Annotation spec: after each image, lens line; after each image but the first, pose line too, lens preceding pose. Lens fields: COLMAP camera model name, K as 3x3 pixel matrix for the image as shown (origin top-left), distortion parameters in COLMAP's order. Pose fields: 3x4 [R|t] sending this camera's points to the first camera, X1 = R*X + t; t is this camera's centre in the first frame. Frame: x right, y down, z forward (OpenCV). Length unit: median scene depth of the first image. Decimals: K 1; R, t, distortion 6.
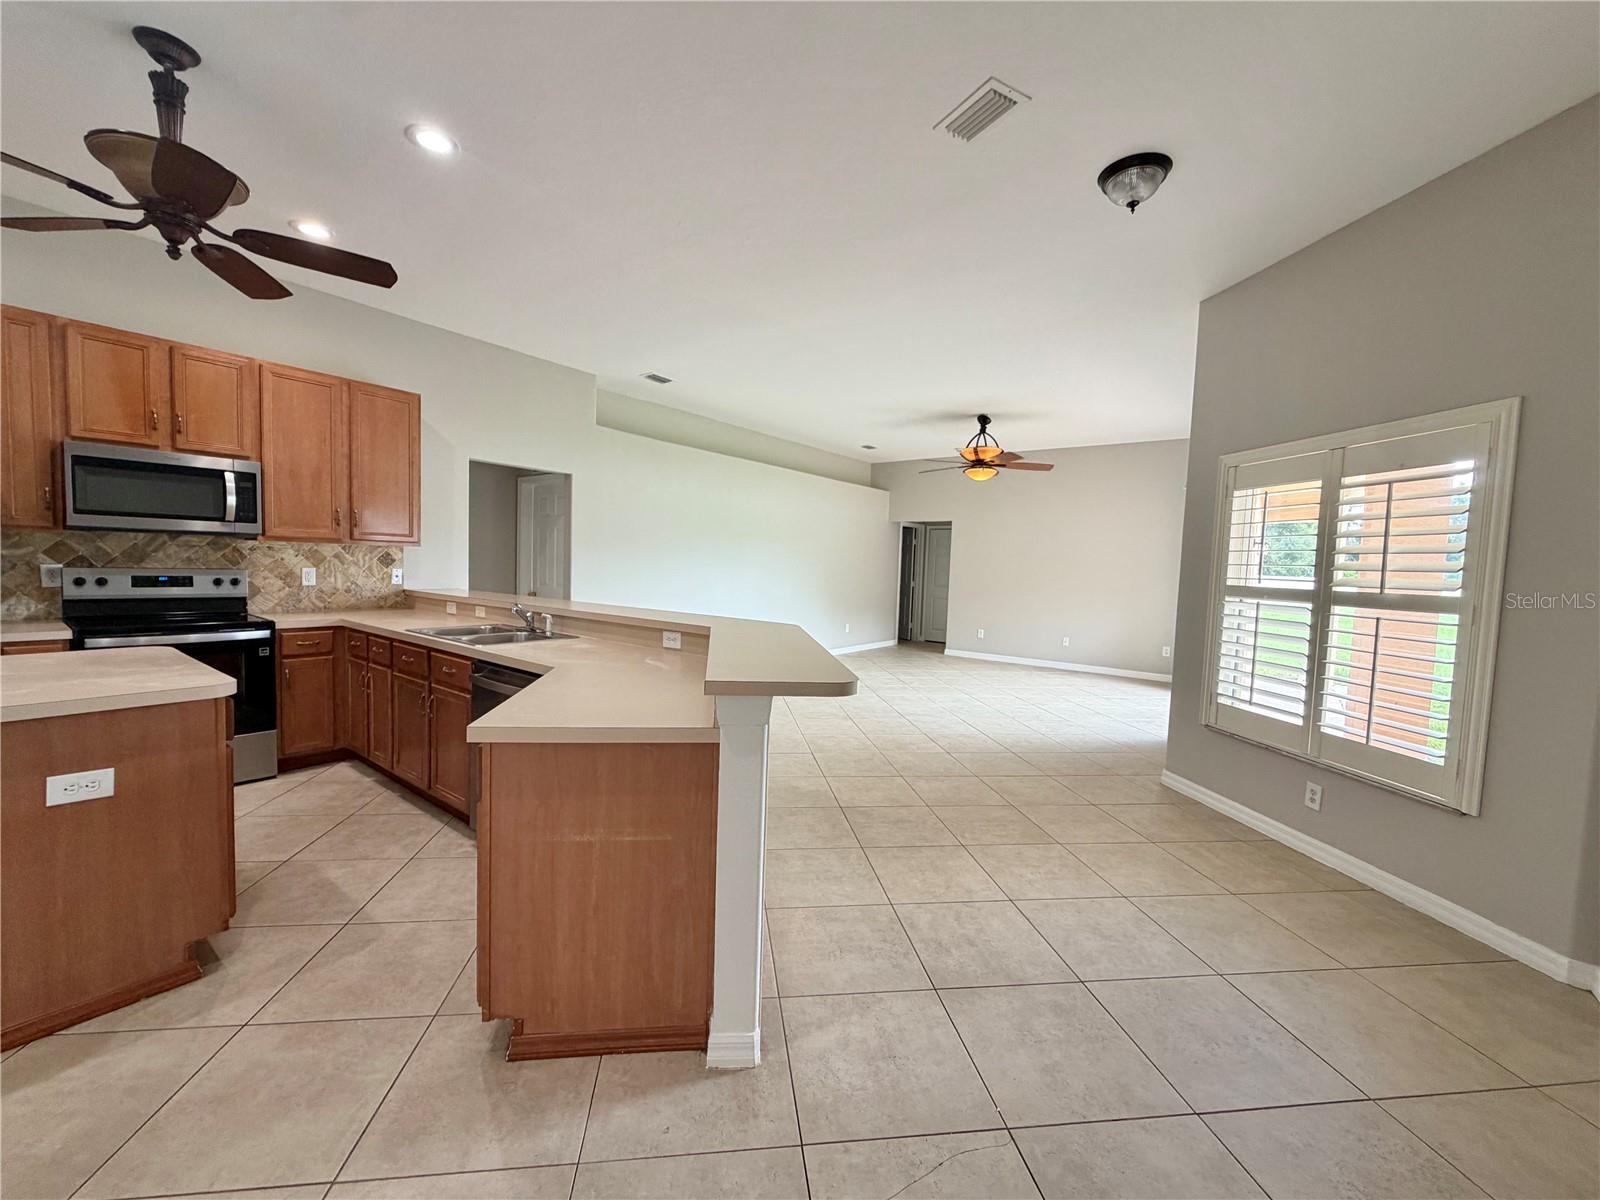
lens RADIAL K [[636.5, 0, 791.7], [0, 636.5, 598.7], [0, 0, 1]] dist [0.001591, 0.000277]
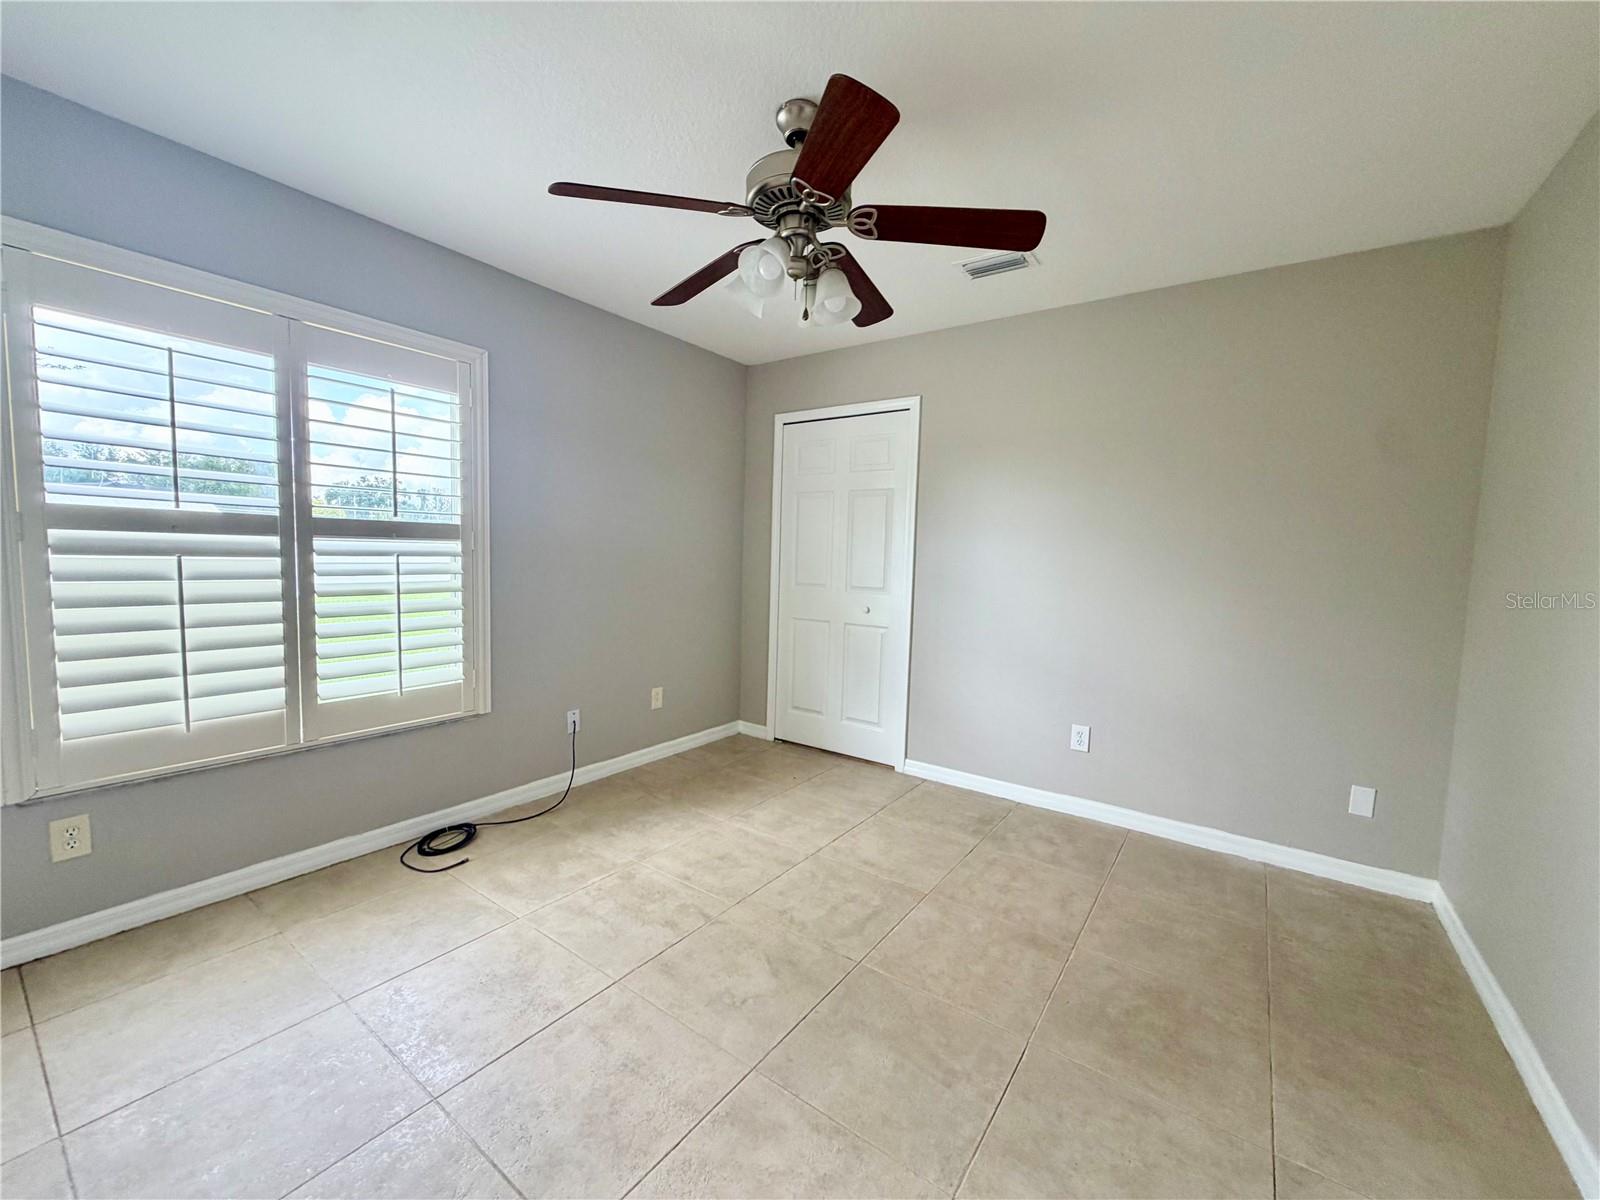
lens RADIAL K [[636.5, 0, 791.7], [0, 636.5, 598.7], [0, 0, 1]] dist [0.001591, 0.000277]
pose [[-0.736945, -0.110219, 0.666906, -0.071396], [-0.011773, 0.988560, 0.150370, -0.037798], [-0.675850, 0.102963, -0.729811, 1.151181]]
